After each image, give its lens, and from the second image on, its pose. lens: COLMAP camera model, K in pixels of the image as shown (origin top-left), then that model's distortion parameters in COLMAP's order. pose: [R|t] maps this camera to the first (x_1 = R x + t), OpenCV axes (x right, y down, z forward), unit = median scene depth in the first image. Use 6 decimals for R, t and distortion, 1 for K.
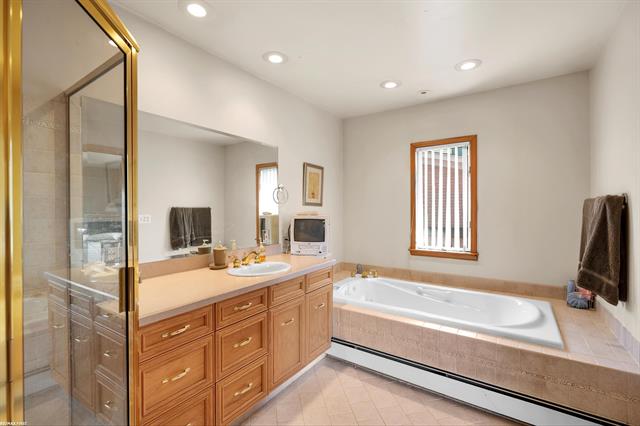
lens RADIAL K [[291.3, 0, 308.7], [0, 291.3, 207.5], [0, 0, 1]] dist [0.000478, -0.000116]
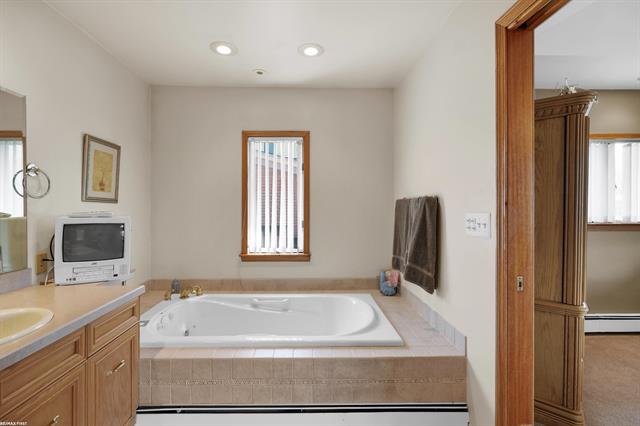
lens RADIAL K [[291.3, 0, 308.7], [0, 291.3, 207.5], [0, 0, 1]] dist [0.000478, -0.000116]
pose [[0.802458, 0.003119, 0.596700, -0.002530], [-0.006880, 0.999968, 0.004026, -0.000099], [-0.596669, -0.007336, 0.802454, 0.235746]]
